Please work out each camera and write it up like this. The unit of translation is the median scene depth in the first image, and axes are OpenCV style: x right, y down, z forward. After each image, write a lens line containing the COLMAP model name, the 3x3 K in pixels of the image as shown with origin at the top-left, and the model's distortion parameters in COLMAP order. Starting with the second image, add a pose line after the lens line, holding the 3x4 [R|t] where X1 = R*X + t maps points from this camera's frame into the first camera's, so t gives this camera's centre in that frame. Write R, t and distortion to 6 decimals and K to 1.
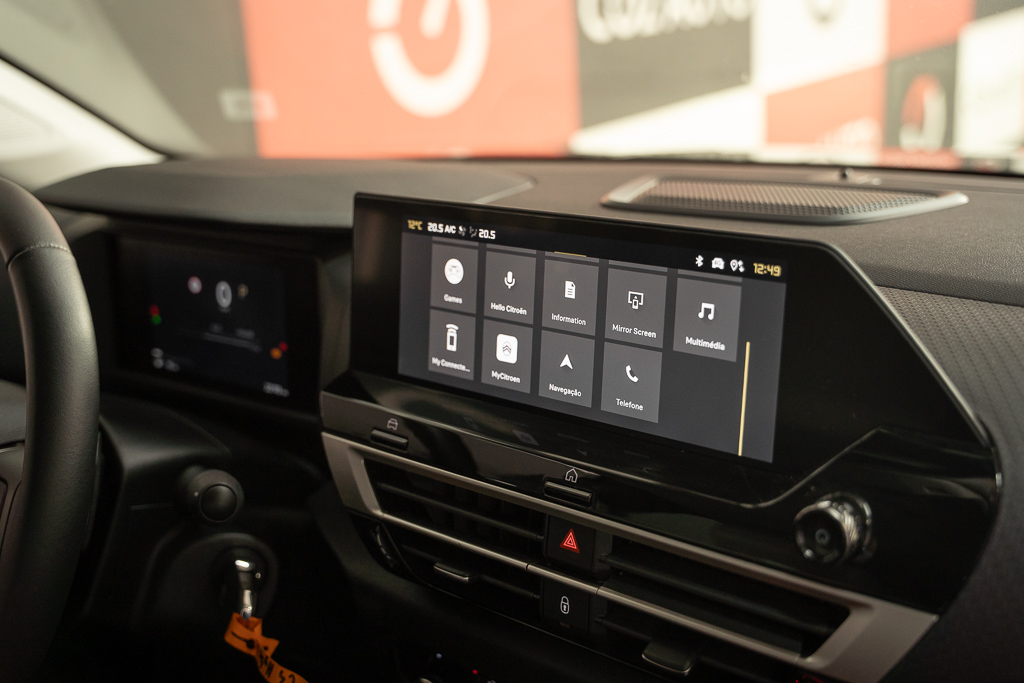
lens RADIAL K [[1262.4, 0, 503.7], [0, 1262.4, 320.1], [0, 0, 1]] dist [-0.010296, 0.000000]
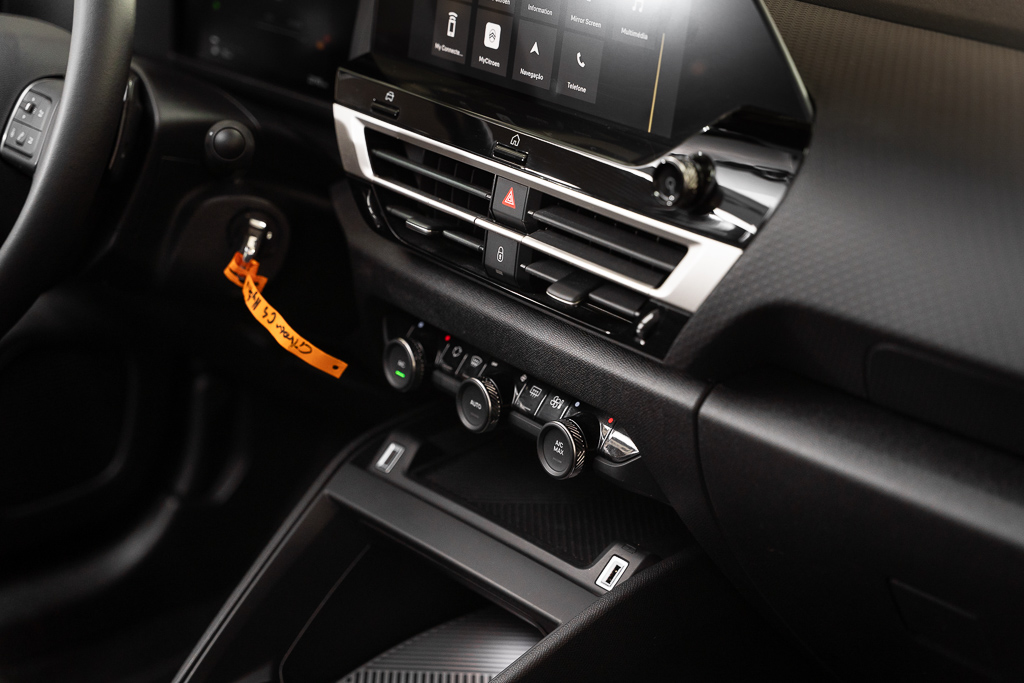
lens RADIAL K [[1800.0, 0, 518.5], [0, 1800.0, 331.6], [0, 0, 1]] dist [0.172793, 0.000000]
pose [[0.981175, 0.131042, -0.141855, 0.277609], [-0.117515, 0.988034, 0.099899, 0.115316], [0.153249, -0.081348, 0.984834, -0.570125]]
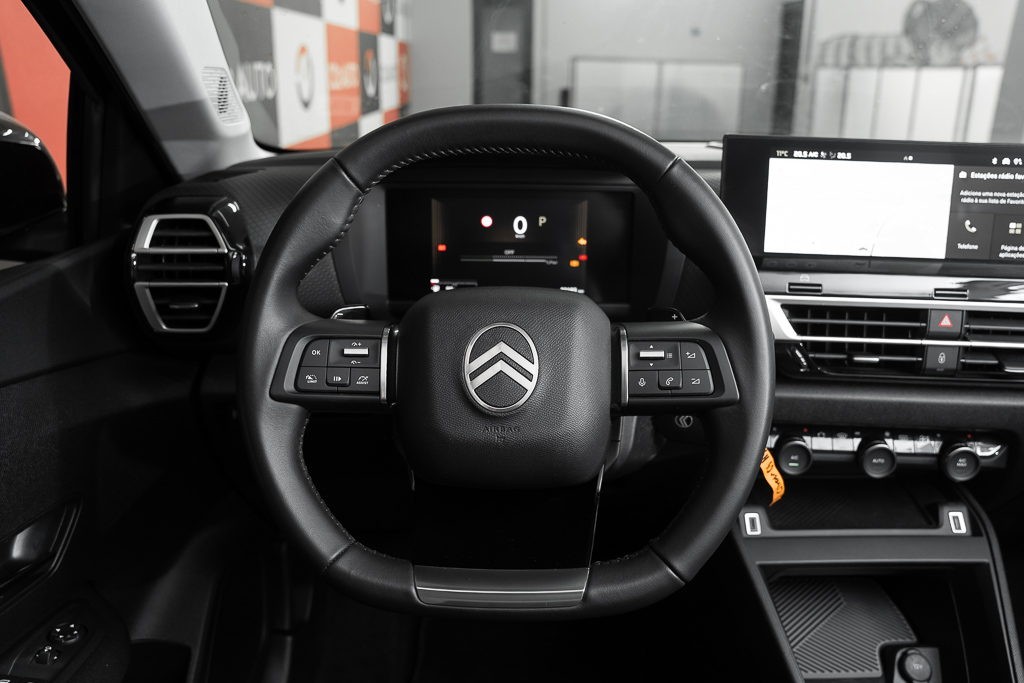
lens RADIAL K [[781.0, 0, 520.3], [0, 781.0, 334.7], [0, 0, 1]] dist [-0.154587, 0.112448]
pose [[0.795090, -0.133138, 0.591697, -0.944628], [0.110244, 0.991081, 0.074863, 0.042214], [-0.596387, 0.005708, 0.802677, 0.447917]]
